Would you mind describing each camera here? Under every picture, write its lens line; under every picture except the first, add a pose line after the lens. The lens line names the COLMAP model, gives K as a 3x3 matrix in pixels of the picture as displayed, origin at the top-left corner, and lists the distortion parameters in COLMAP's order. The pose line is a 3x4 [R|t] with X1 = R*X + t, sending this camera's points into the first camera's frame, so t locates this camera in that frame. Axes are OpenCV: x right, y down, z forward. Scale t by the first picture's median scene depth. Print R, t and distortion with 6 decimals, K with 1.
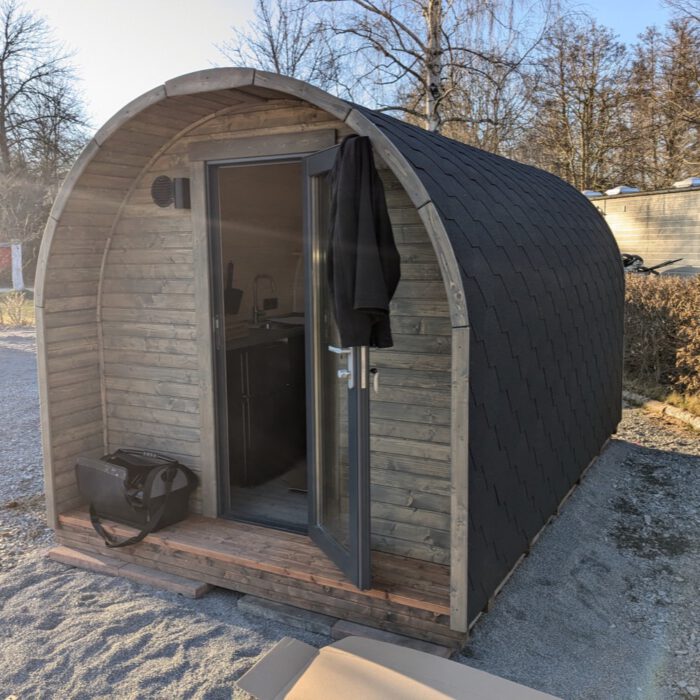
lens RADIAL K [[776.4, 0, 350.0], [0, 776.4, 350.0], [0, 0, 1]] dist [0.014935, -0.005283]
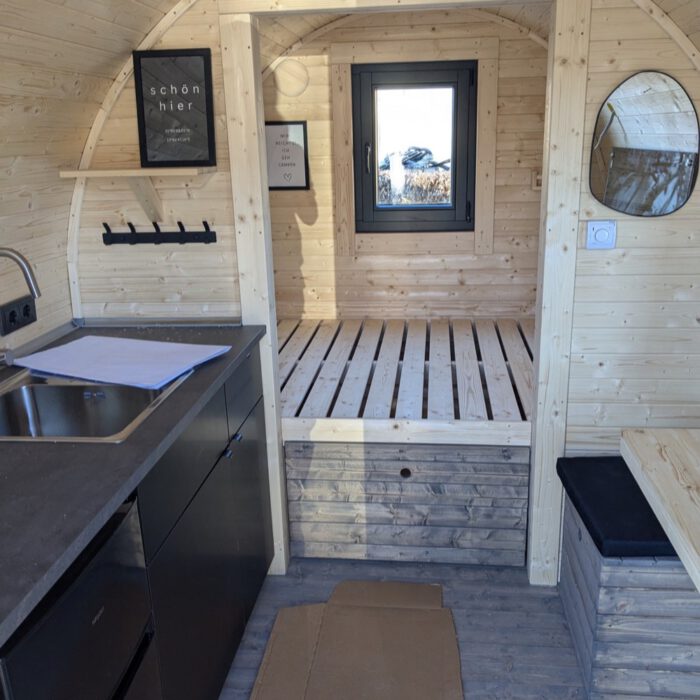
lens RADIAL K [[744.7, 0, 350.0], [0, 744.7, 350.0], [0, 0, 1]] dist [0.029840, -0.072505]
pose [[0.934109, -0.121238, 0.335769, -0.099142], [0.073695, 0.985794, 0.150926, -0.119018], [-0.349297, -0.116237, 0.929774, 0.854558]]
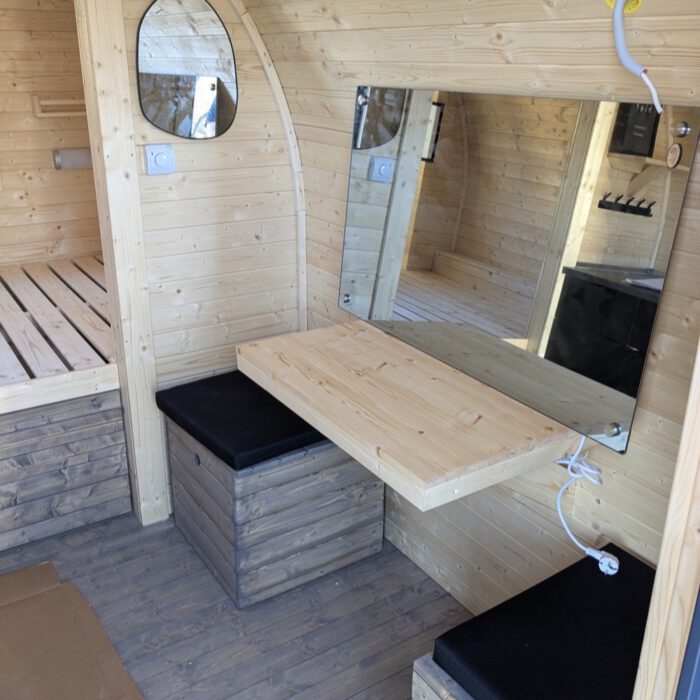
lens RADIAL K [[744.7, 0, 350.0], [0, 744.7, 350.0], [0, 0, 1]] dist [0.029840, -0.072505]
pose [[0.472035, -0.307052, 0.826379, -0.123563], [0.104274, 0.950250, 0.293516, -0.119082], [-0.875392, -0.052380, 0.480568, 0.886602]]
